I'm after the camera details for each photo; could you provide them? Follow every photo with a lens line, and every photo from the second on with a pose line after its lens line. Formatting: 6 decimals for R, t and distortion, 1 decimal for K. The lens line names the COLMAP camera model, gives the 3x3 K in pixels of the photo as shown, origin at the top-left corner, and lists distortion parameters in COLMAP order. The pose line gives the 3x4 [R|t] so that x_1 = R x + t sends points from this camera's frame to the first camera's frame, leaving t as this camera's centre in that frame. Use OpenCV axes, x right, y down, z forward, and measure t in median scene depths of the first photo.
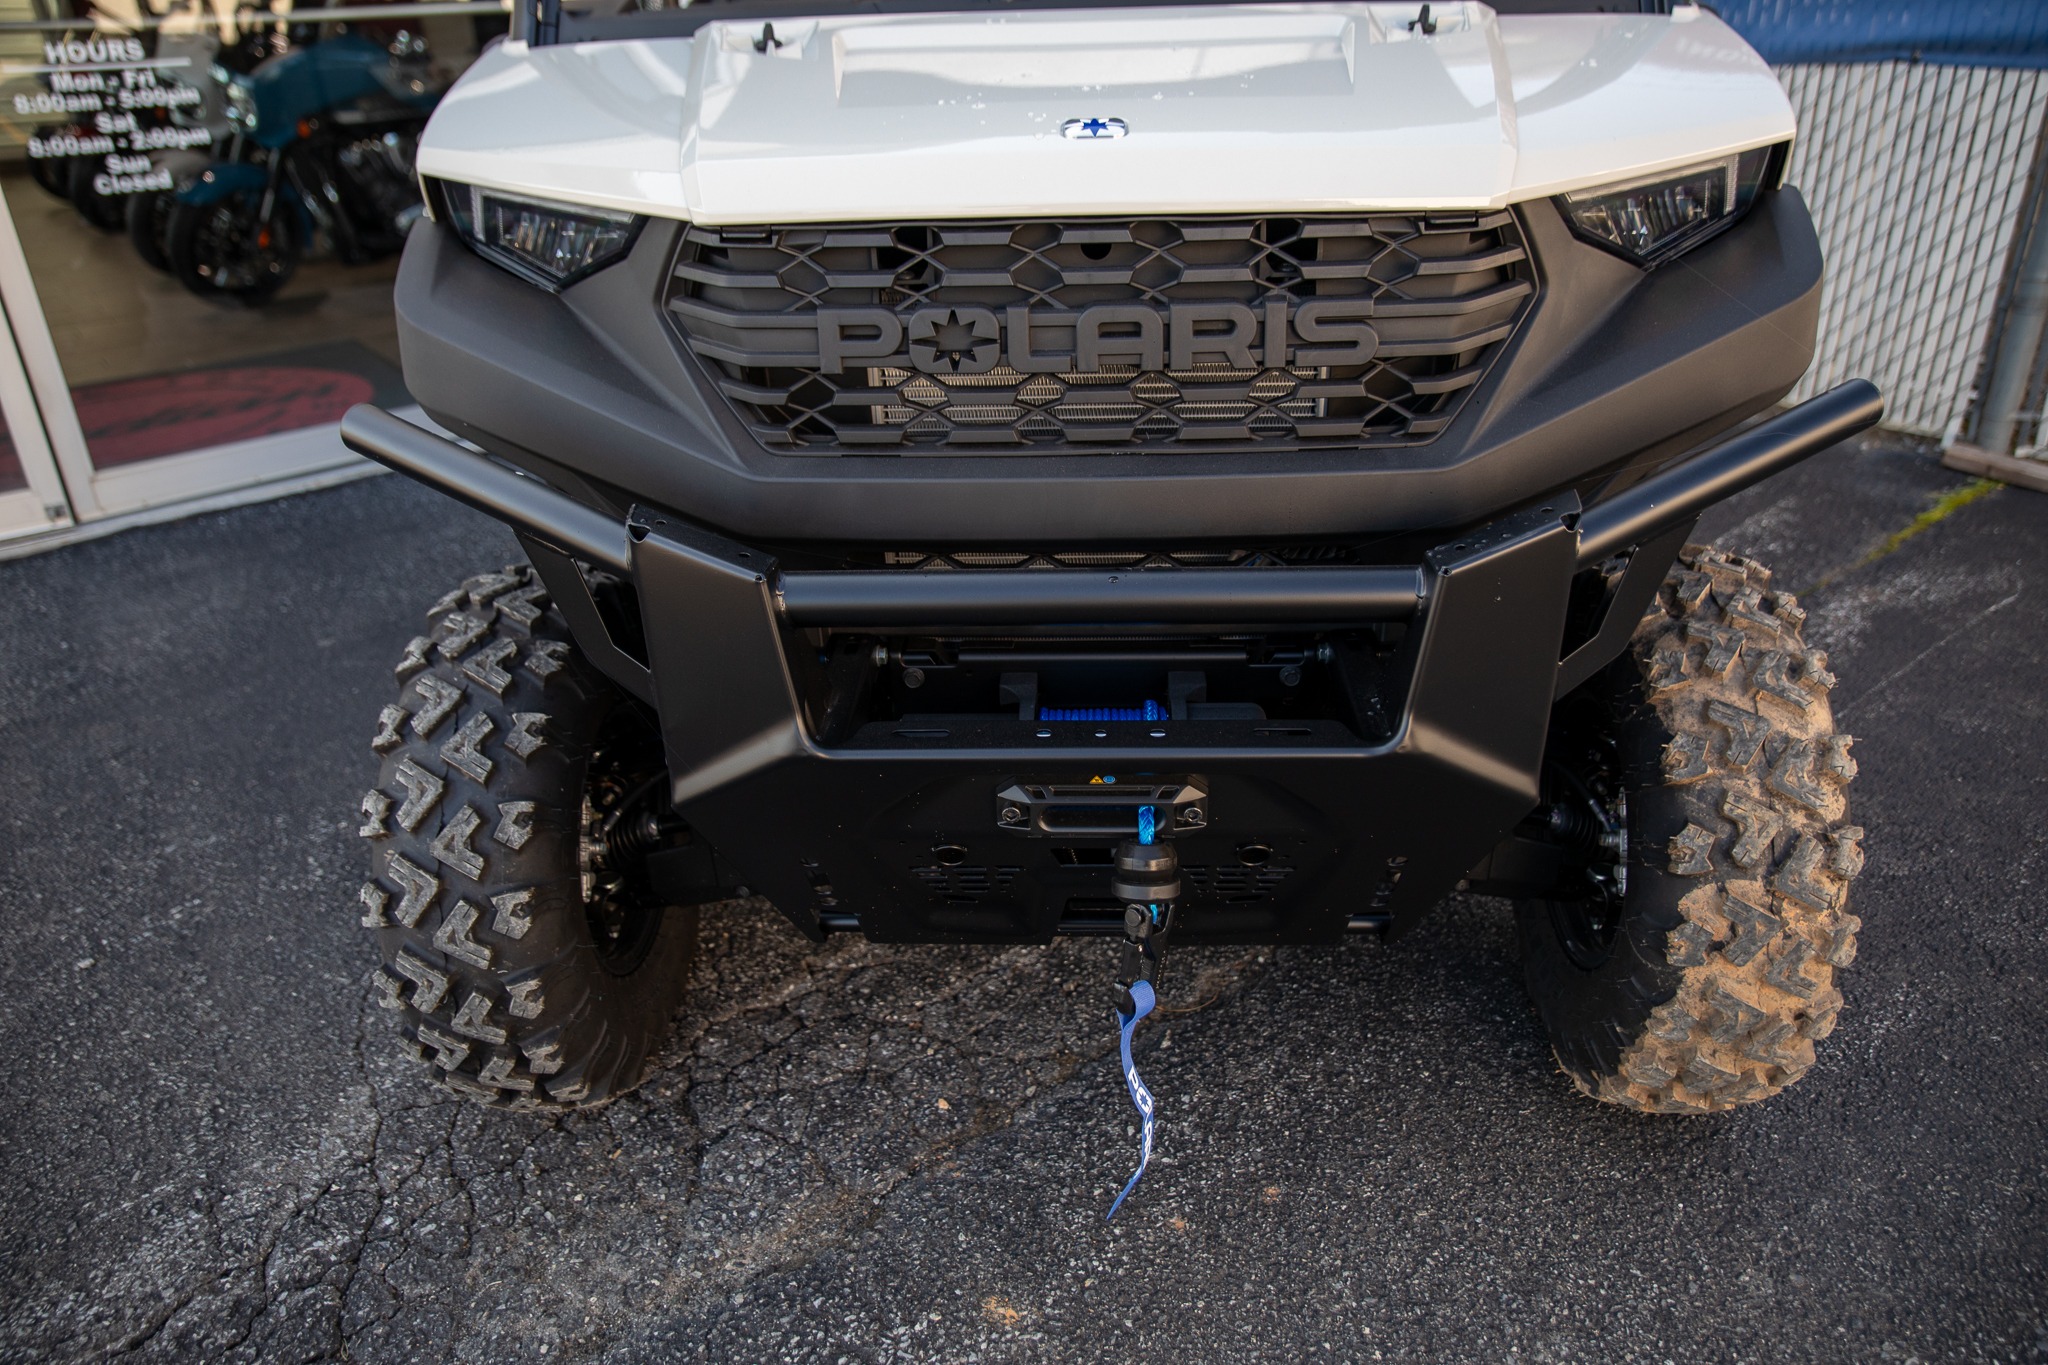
lens RADIAL K [[1423.0, 0, 1026.3], [0, 1423.0, 672.9], [0, 0, 1]] dist [-0.139892, 0.109923]
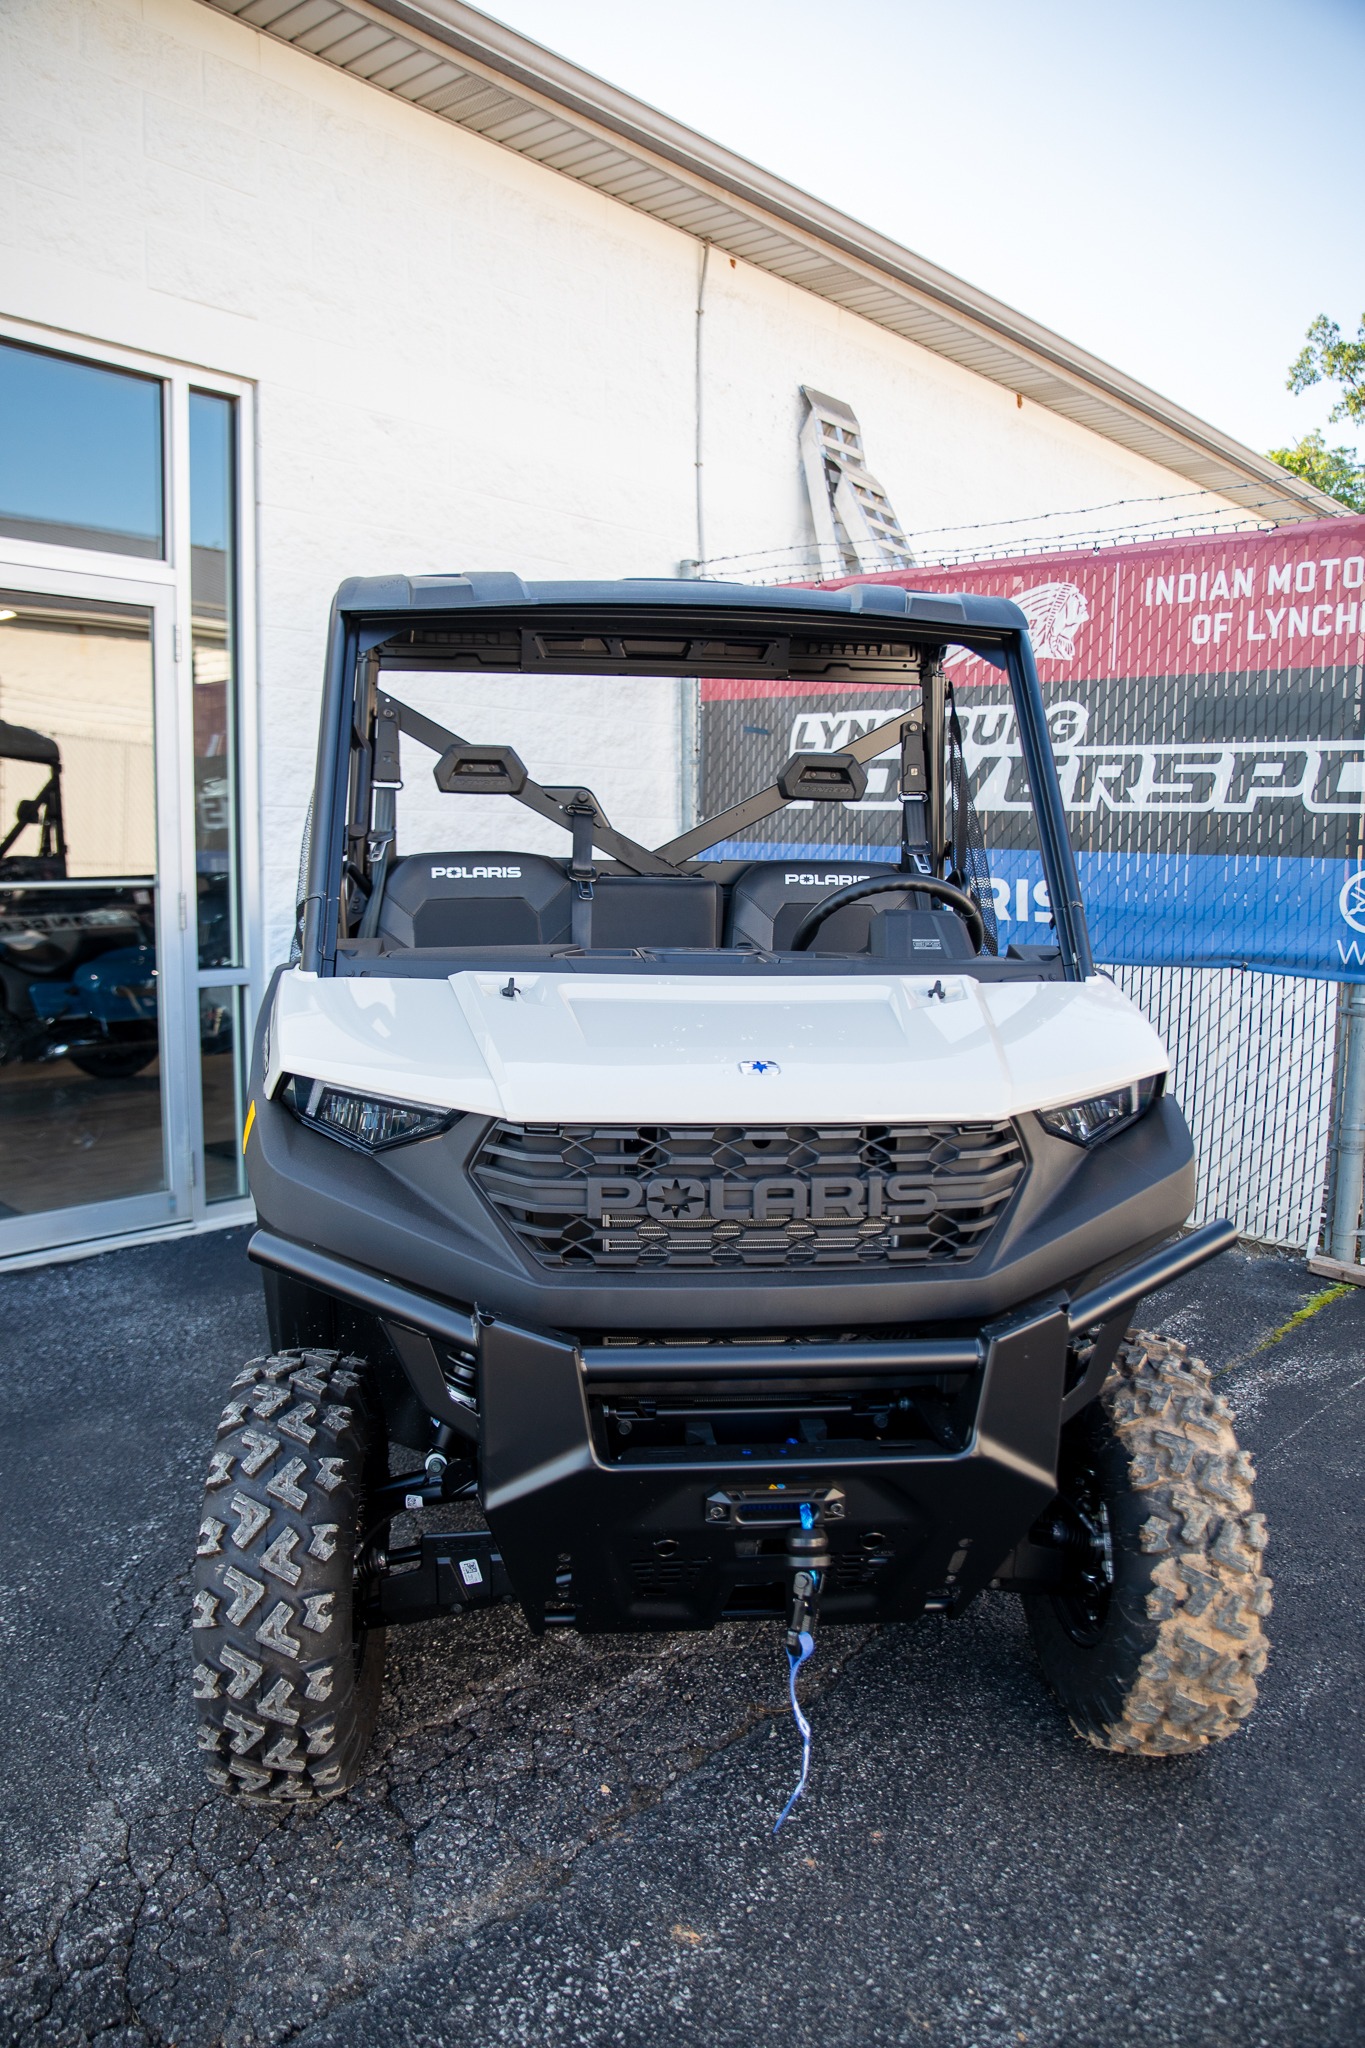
lens RADIAL K [[1442.7, 0, 665.1], [0, 1442.7, 1028.3], [0, 0, 1]] dist [-0.129005, 0.101020]
pose [[0.989138, 0.027139, 0.144464, -0.244832], [0.020173, 0.948444, -0.316302, 0.074299], [-0.145601, 0.315780, 0.937594, -0.456954]]
